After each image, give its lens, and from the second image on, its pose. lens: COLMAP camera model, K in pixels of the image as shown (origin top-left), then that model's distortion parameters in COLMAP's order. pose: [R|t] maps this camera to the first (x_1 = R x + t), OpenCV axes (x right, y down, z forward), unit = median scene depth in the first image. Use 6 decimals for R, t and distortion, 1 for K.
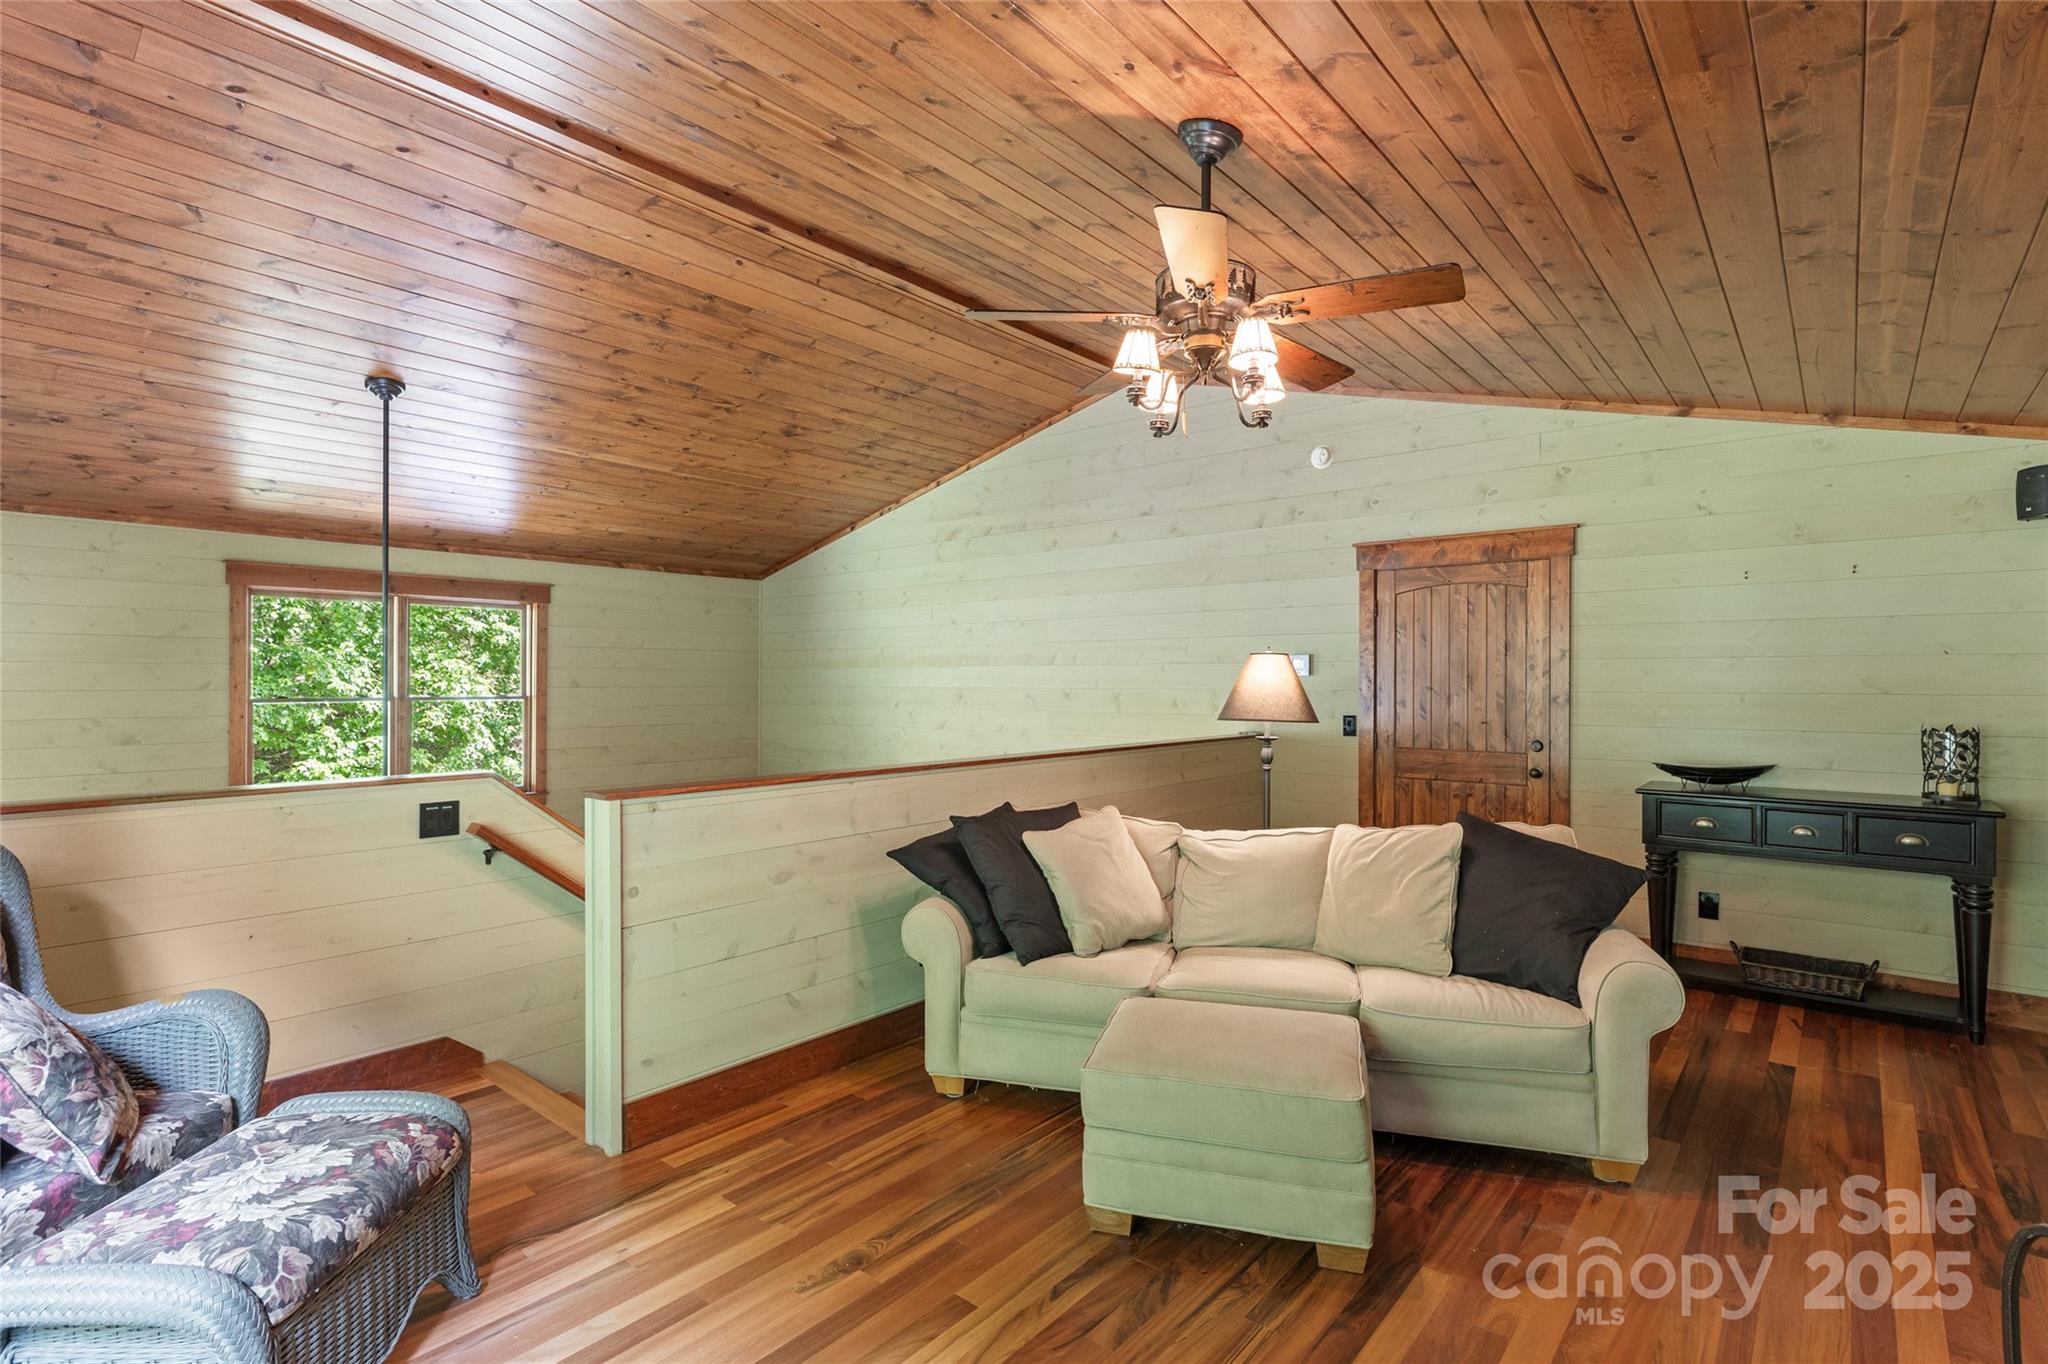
lens RADIAL K [[967.2, 0, 1024.4], [0, 967.2, 685.4], [0, 0, 1]] dist [-0.001113, -0.000638]
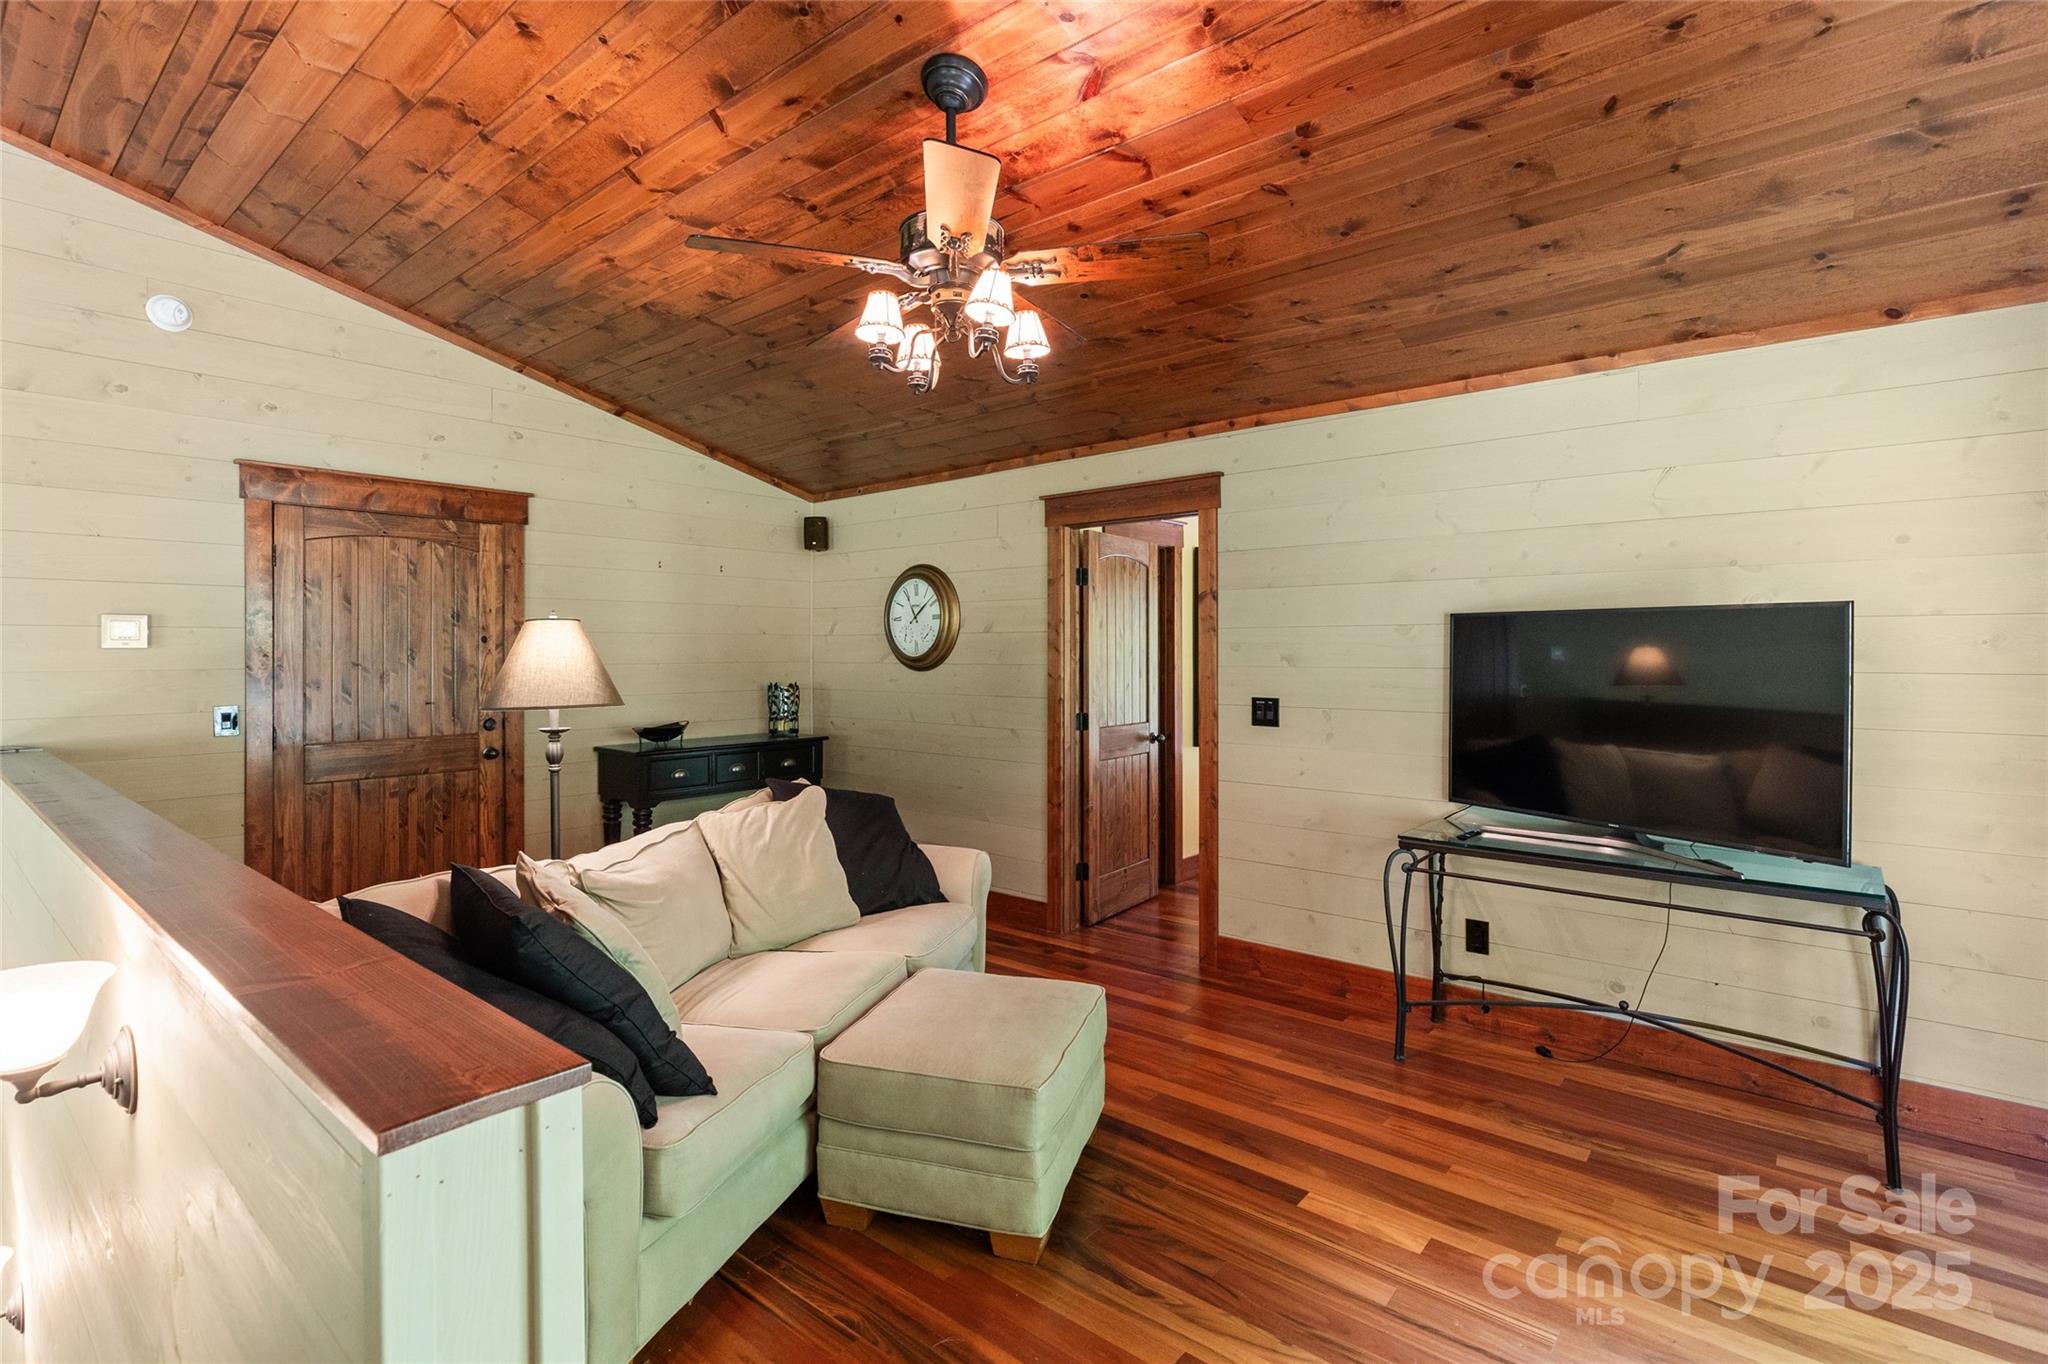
lens RADIAL K [[973.6, 0, 1028.4], [0, 973.6, 653.2], [0, 0, 1]] dist [0.000479, -0.000027]
pose [[-0.006686, -0.005144, 0.999964, -0.399385], [0.008369, 0.999951, 0.005200, -0.005877], [-0.999943, 0.008403, -0.006643, 0.480465]]
